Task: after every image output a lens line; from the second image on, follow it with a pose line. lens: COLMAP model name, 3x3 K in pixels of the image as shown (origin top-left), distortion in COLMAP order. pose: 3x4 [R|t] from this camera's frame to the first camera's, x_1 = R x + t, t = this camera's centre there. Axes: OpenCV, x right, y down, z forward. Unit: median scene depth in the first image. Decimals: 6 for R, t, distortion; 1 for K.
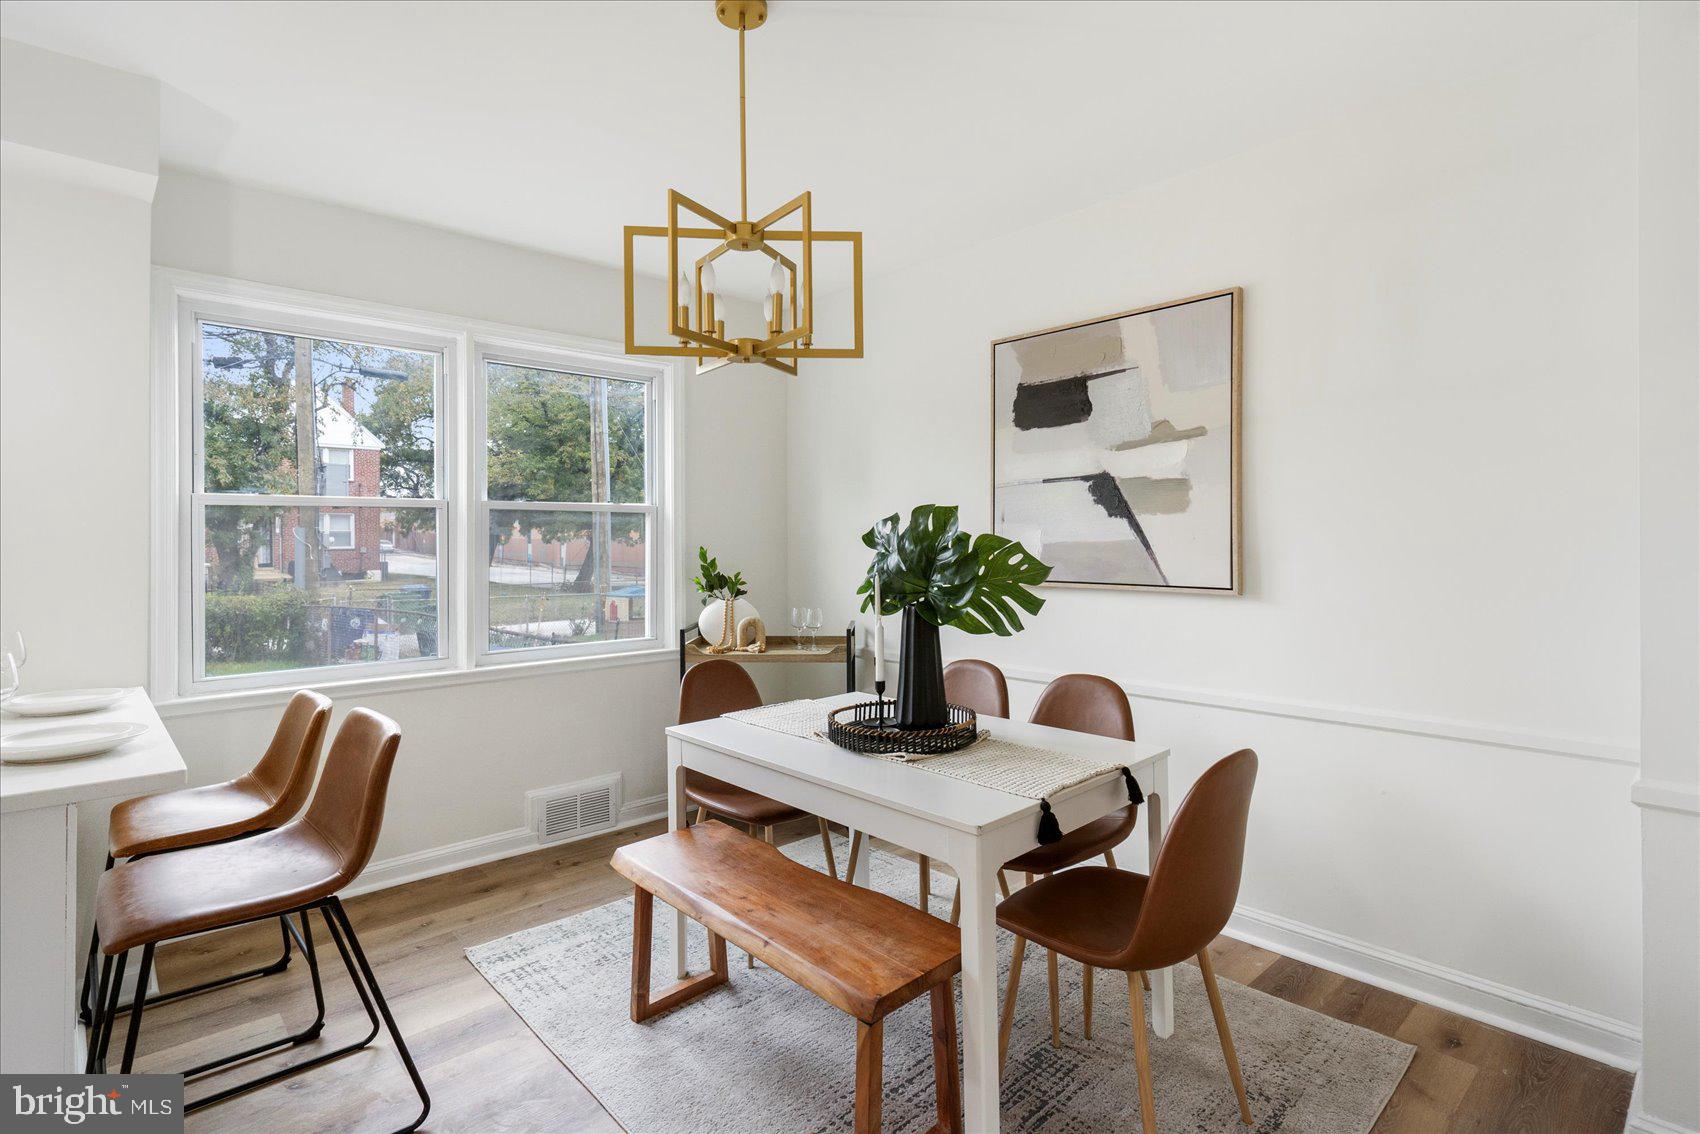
lens RADIAL K [[835.5, 0, 847.6], [0, 835.5, 537.2], [0, 0, 1]] dist [-0.001609, -0.000534]
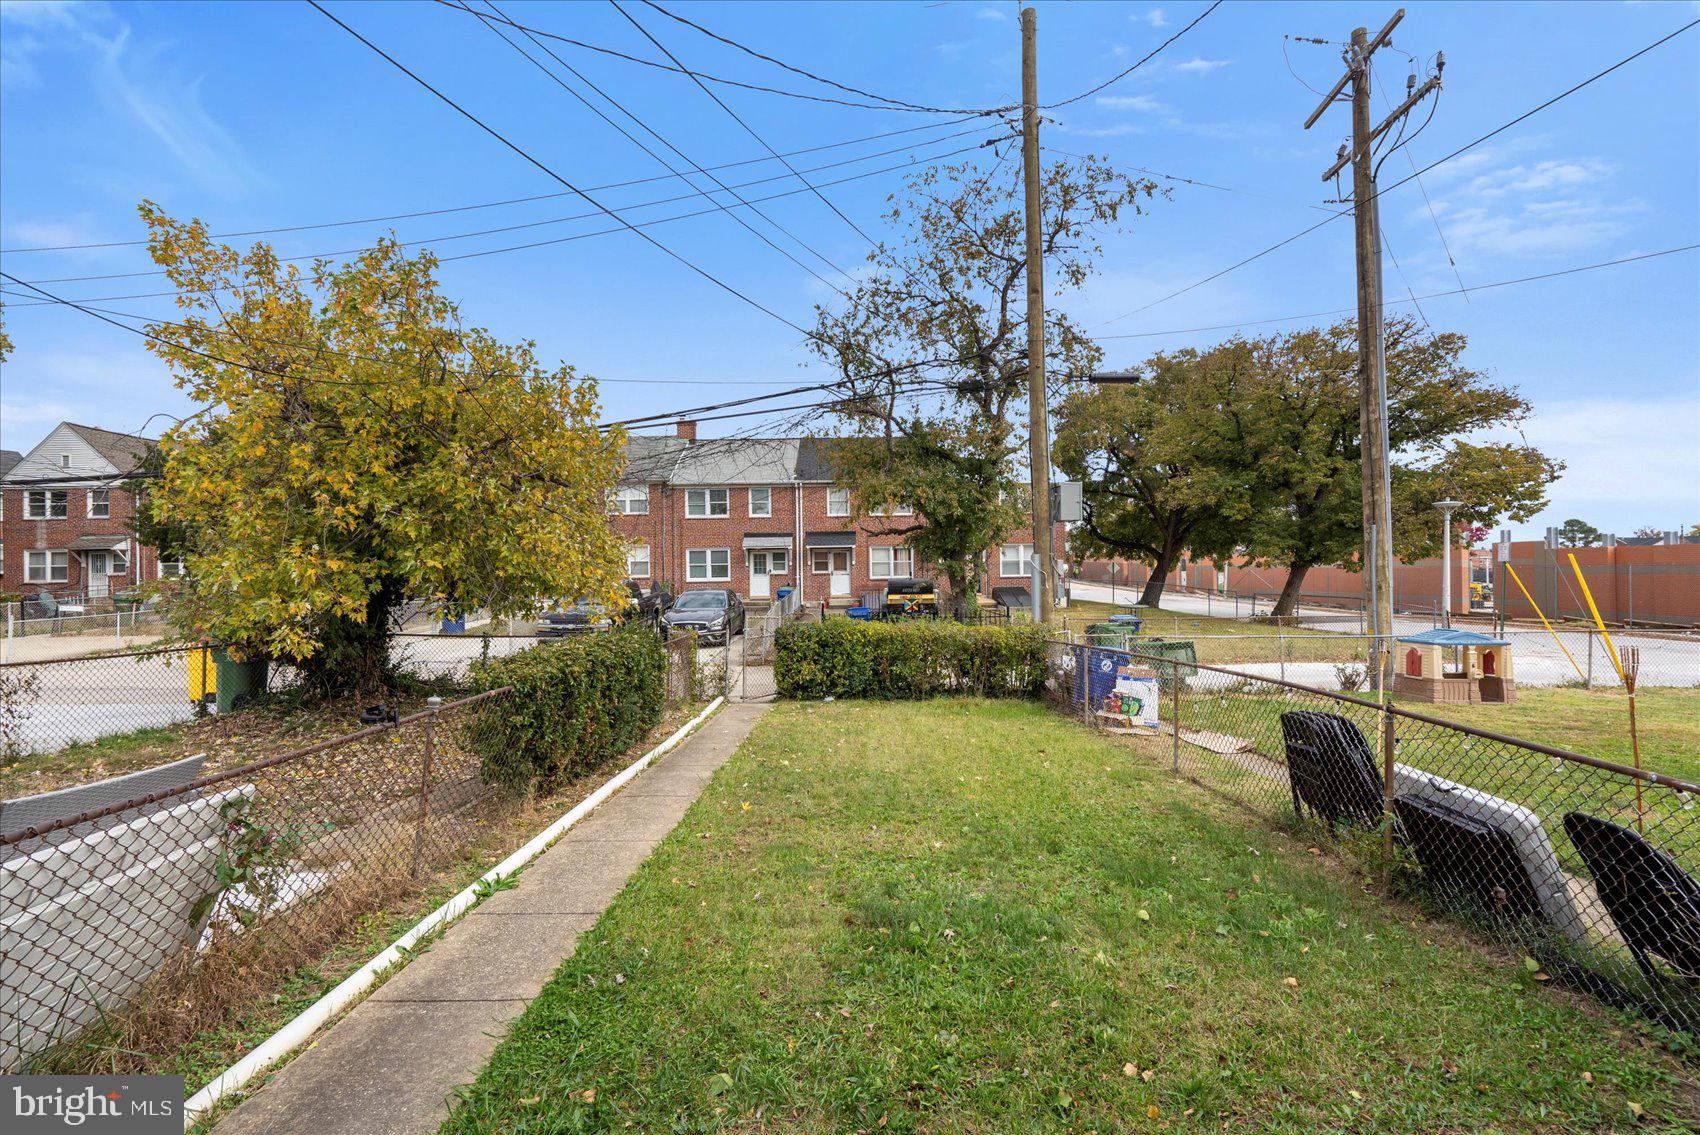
lens RADIAL K [[775.1, 0, 857.5], [0, 775.1, 565.5], [0, 0, 1]] dist [-0.000760, 0.001328]
pose [[0.741042, -0.013130, -0.671331, -1.166525], [0.013652, 0.999897, -0.004487, 0.009842], [0.671320, -0.005840, 0.741144, 1.185600]]
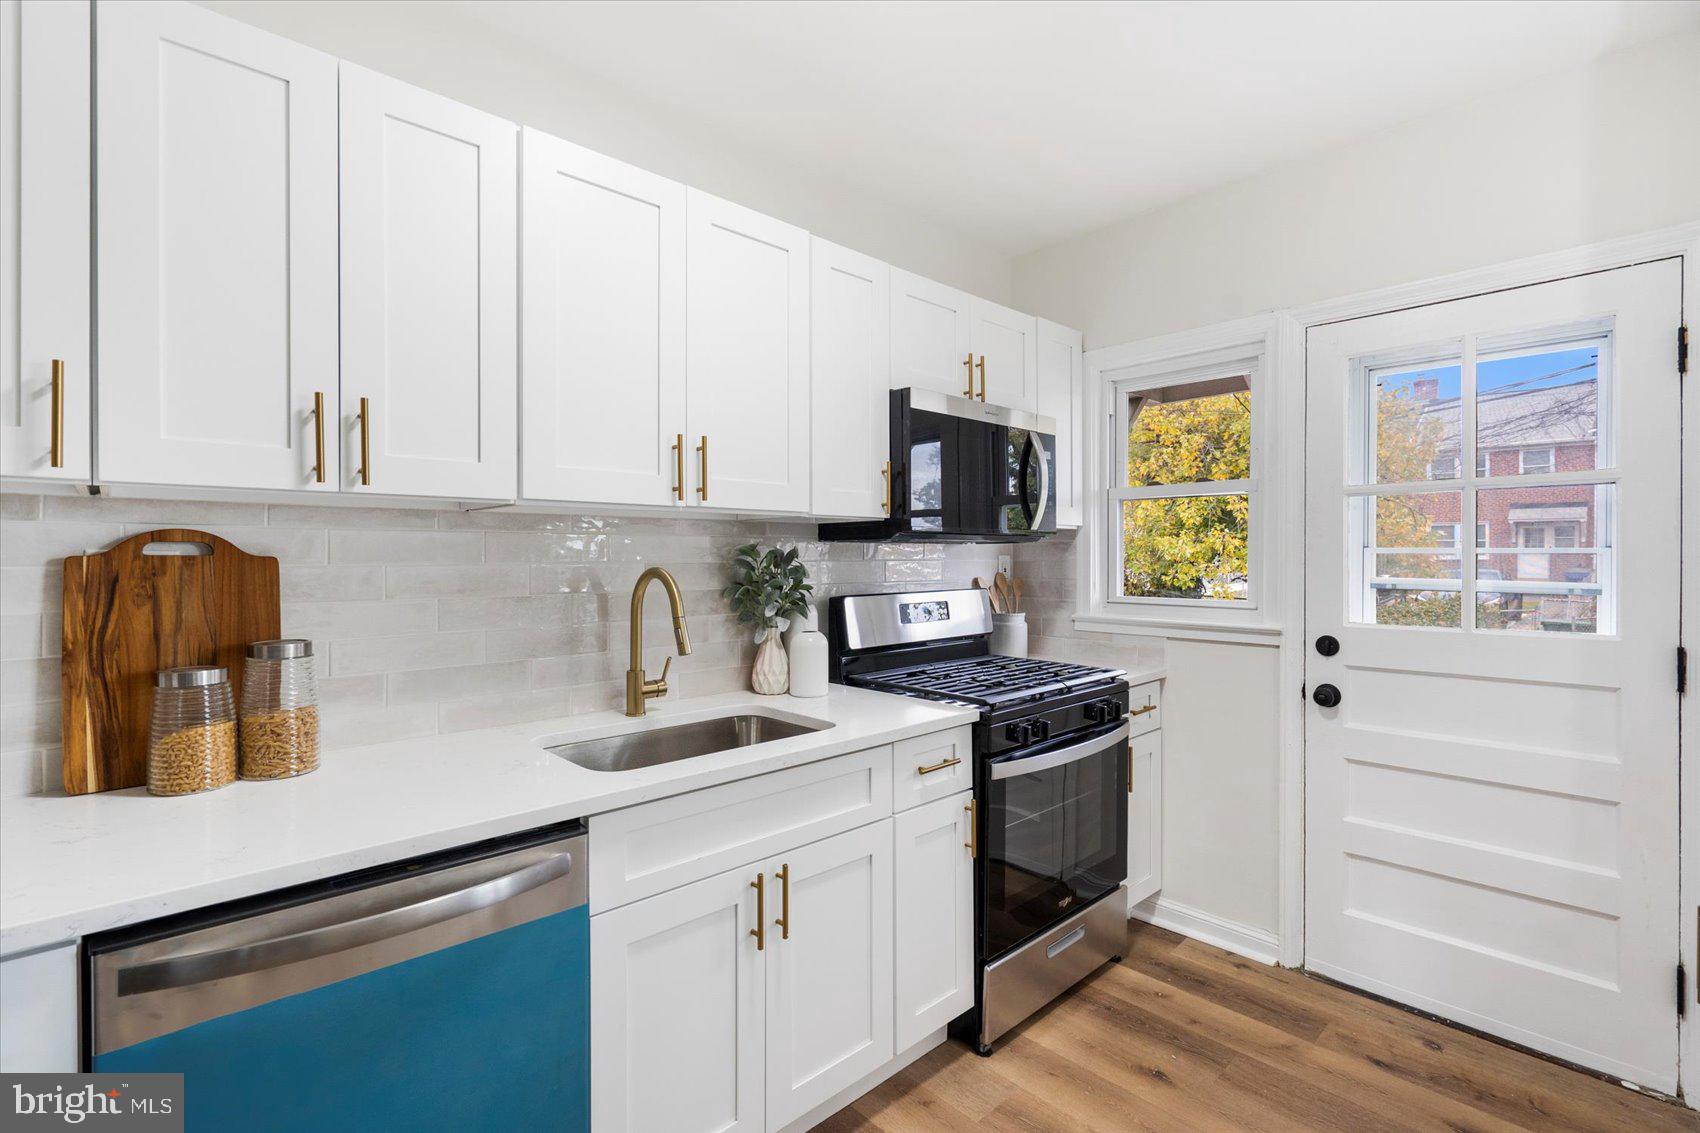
lens RADIAL K [[780.2, 0, 853.4], [0, 780.2, 562.3], [0, 0, 1]] dist [-0.001347, 0.000803]
pose [[0.016865, 0.014645, -0.999751, -0.380074], [0.005118, 0.999878, 0.014733, 0.001406], [0.999845, -0.005365, 0.016788, 0.043659]]
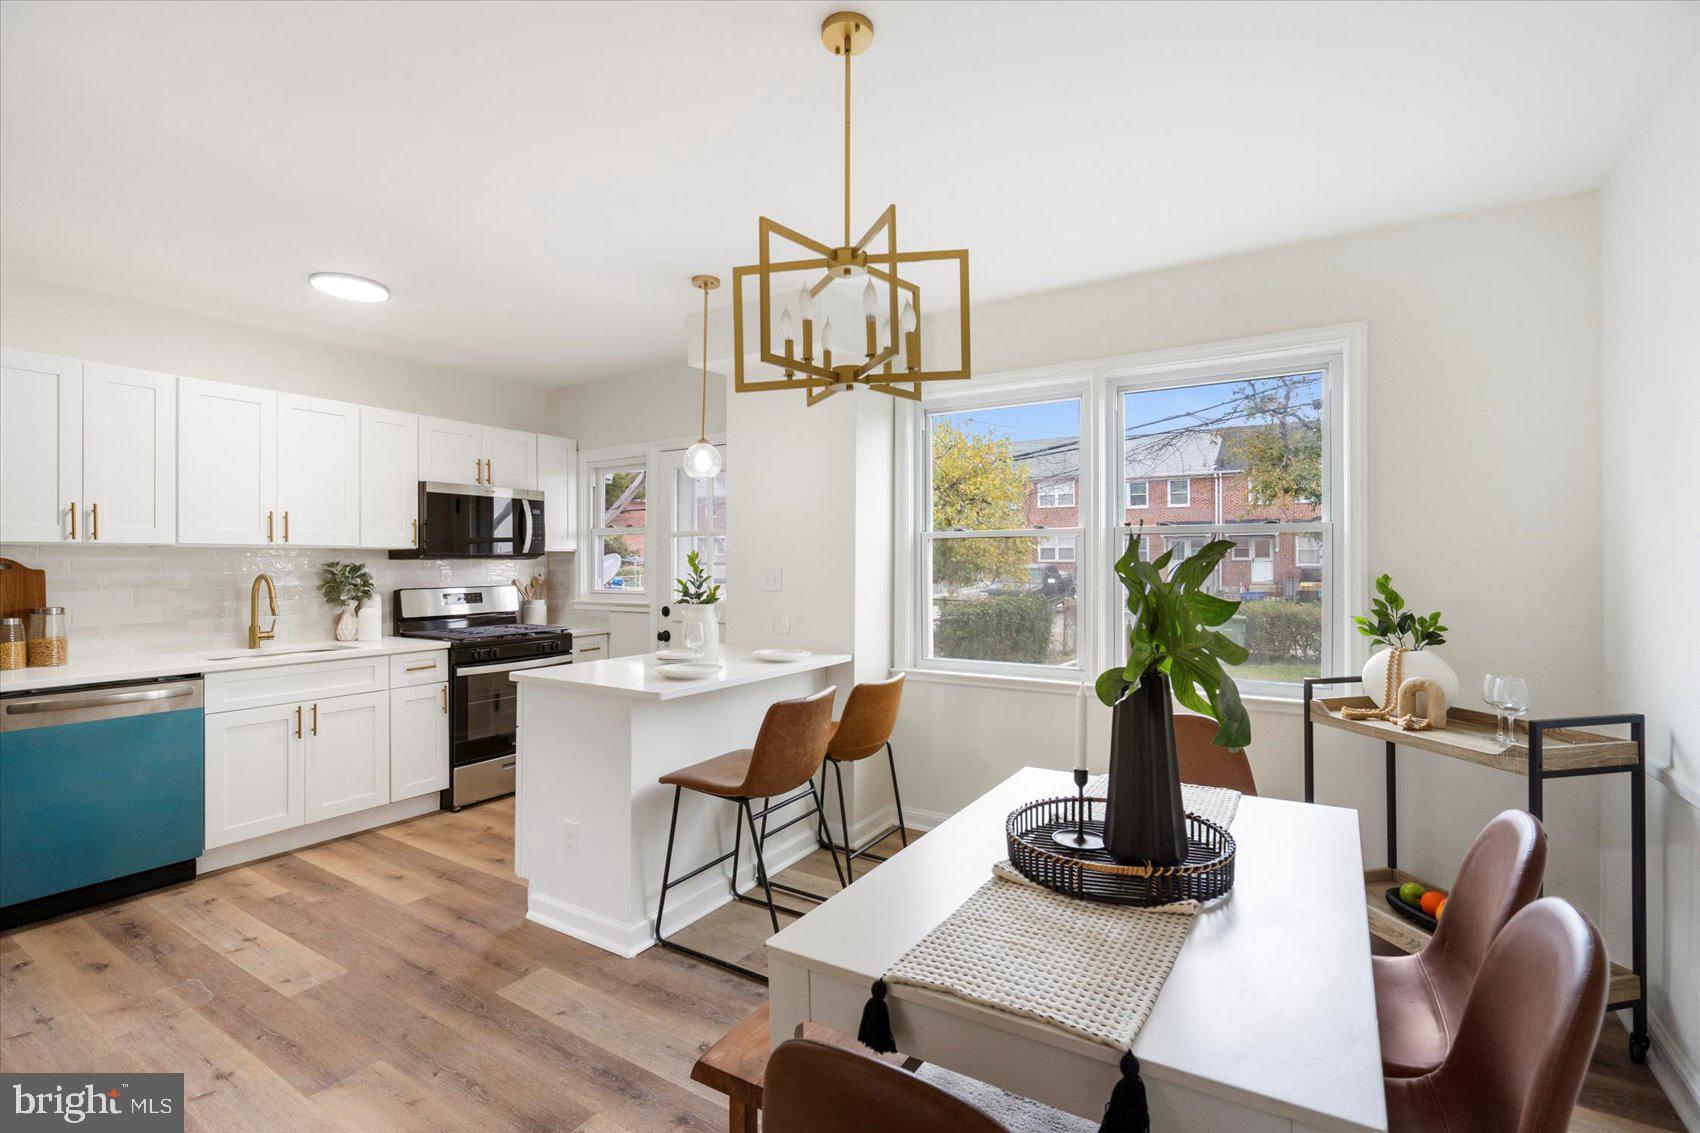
lens RADIAL K [[775.1, 0, 857.5], [0, 775.1, 564.5], [0, 0, 1]] dist [-0.000760, 0.001328]
pose [[0.270453, 0.007832, -0.962701, 0.500175], [0.005133, 0.999941, 0.009577, -0.008942], [0.962719, -0.007531, 0.270397, 0.502663]]
